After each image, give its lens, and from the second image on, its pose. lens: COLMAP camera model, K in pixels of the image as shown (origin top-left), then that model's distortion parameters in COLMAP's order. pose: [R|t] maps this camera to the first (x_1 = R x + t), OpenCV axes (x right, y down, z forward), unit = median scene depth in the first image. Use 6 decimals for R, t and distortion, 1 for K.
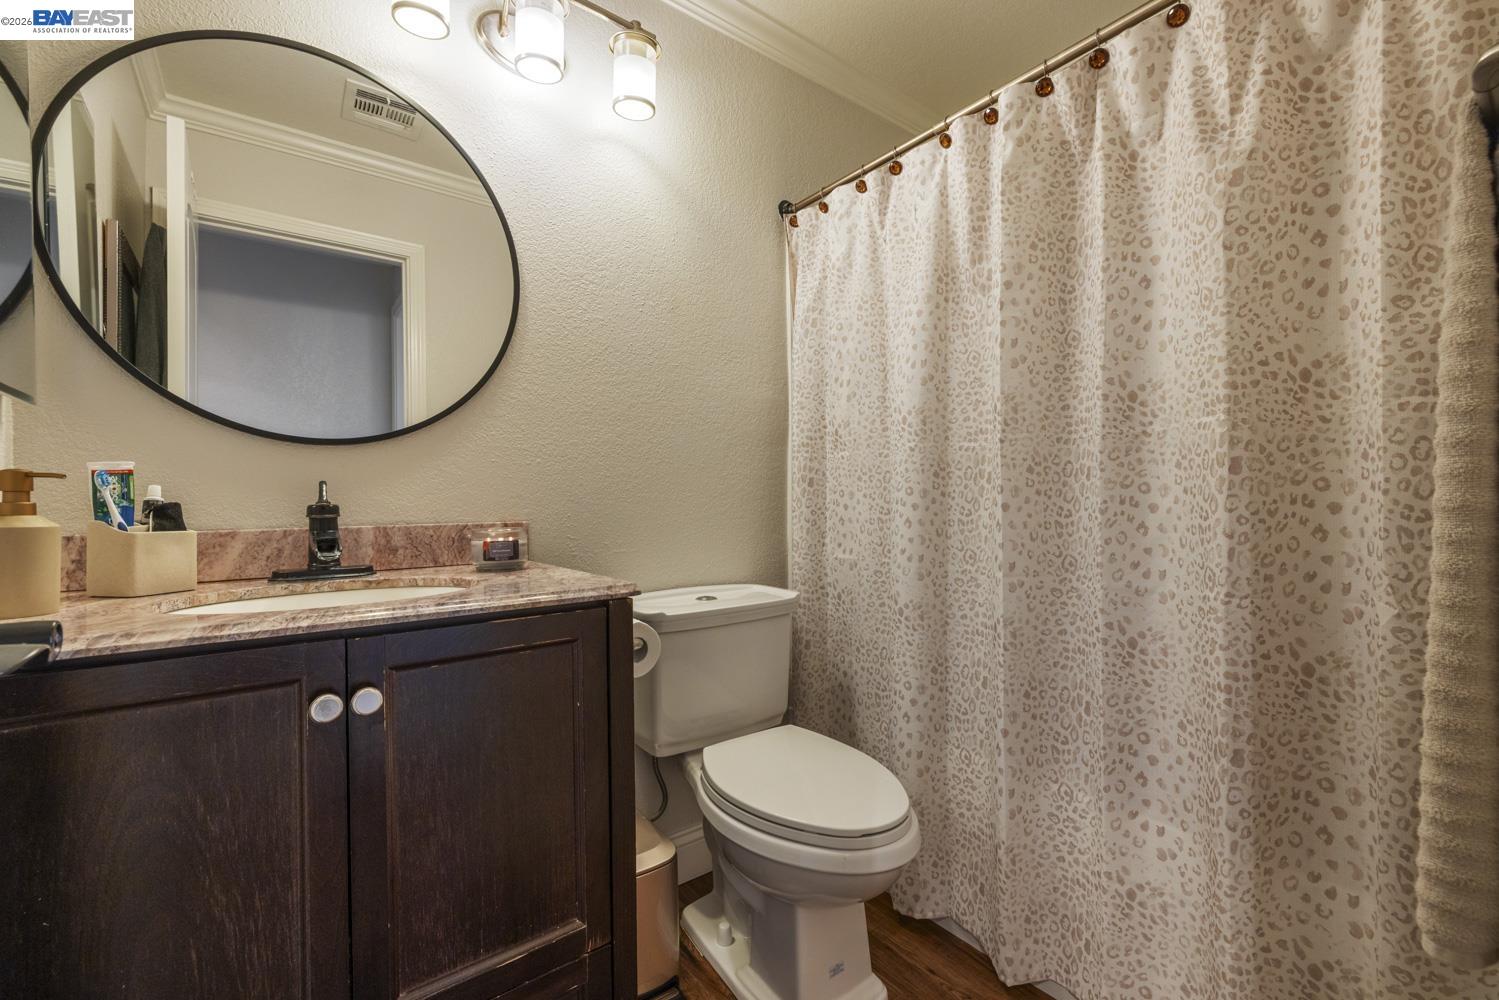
lens RADIAL K [[633.2, 0, 749.5], [0, 633.2, 500.0], [0, 0, 1]] dist [0.000221, 0.000133]
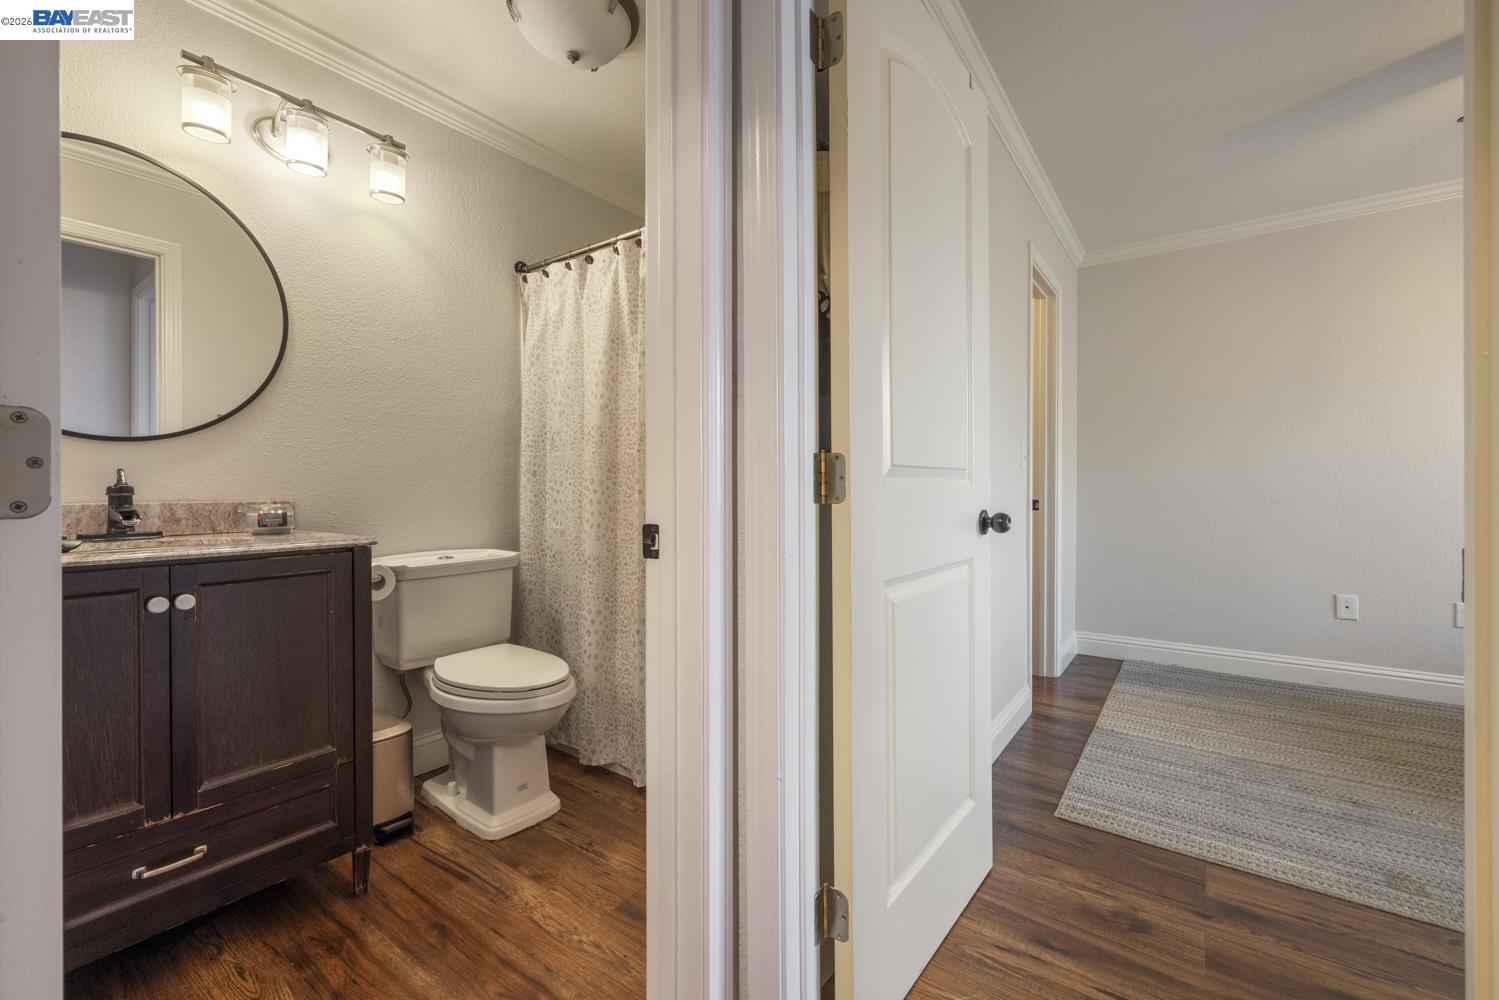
lens RADIAL K [[632.2, 0, 748.1], [0, 632.2, 490.0], [0, 0, 1]] dist [-0.000430, 0.000127]
pose [[0.957909, 0.007997, 0.286961, 0.179808], [-0.008901, 0.999959, 0.001846, 0.000994], [-0.286935, -0.004323, 0.957940, -0.538751]]
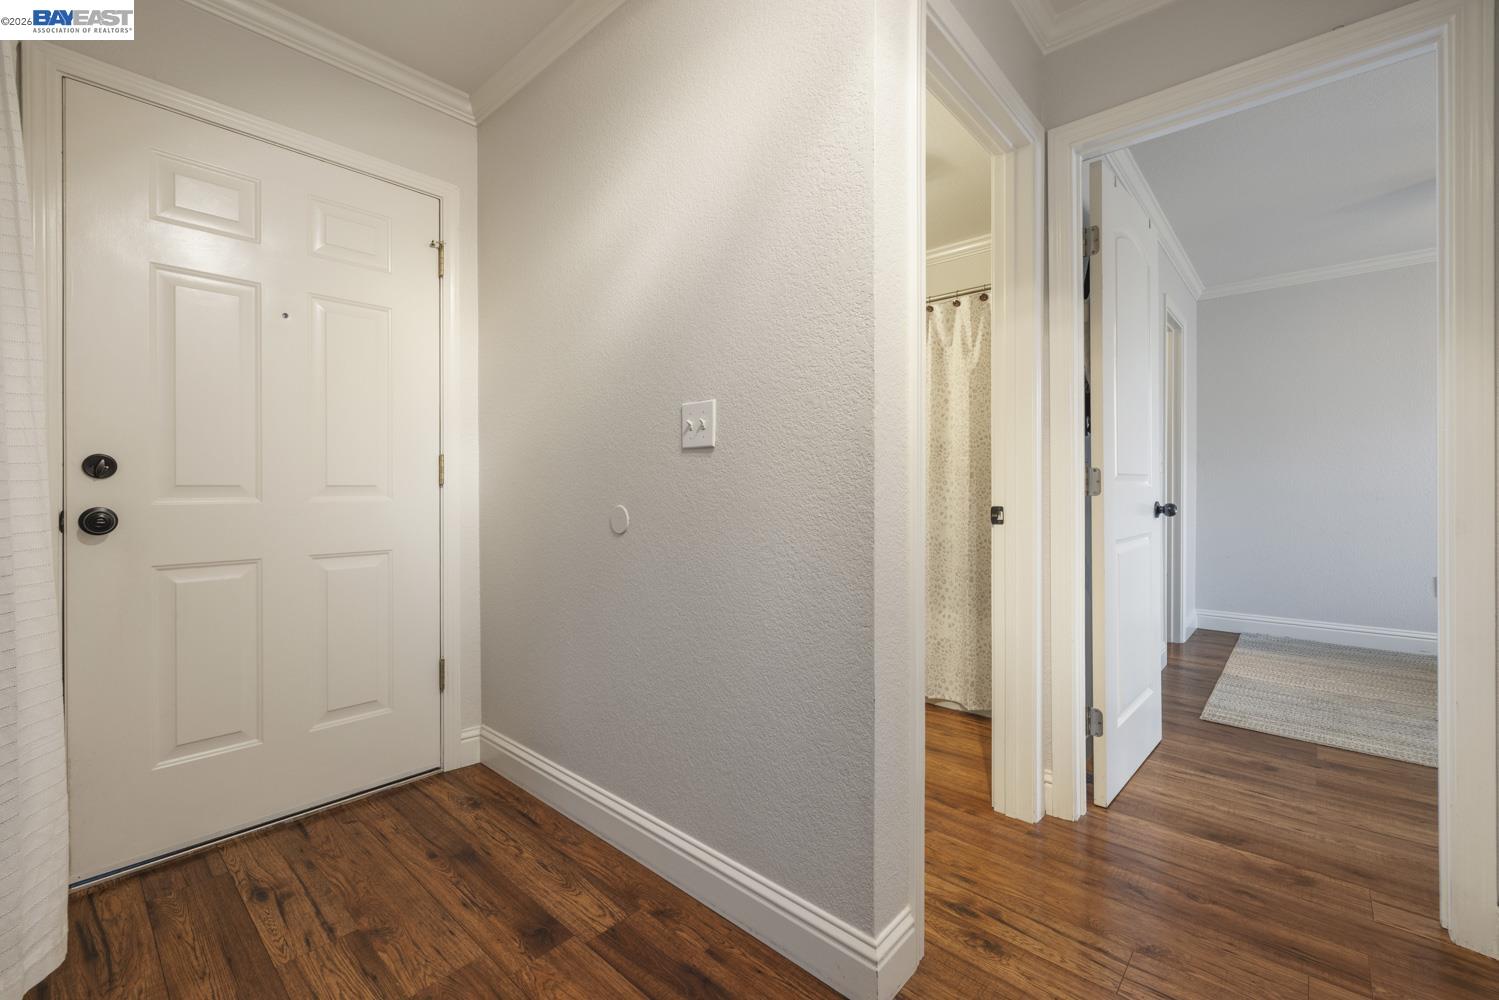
lens RADIAL K [[632.2, 0, 748.1], [0, 632.2, 490.0], [0, 0, 1]] dist [-0.000430, 0.000127]
pose [[0.982861, 0.006047, 0.184251, -0.479749], [-0.006607, 0.999975, 0.002426, 0.007155], [-0.184232, -0.003602, 0.982876, -1.044860]]
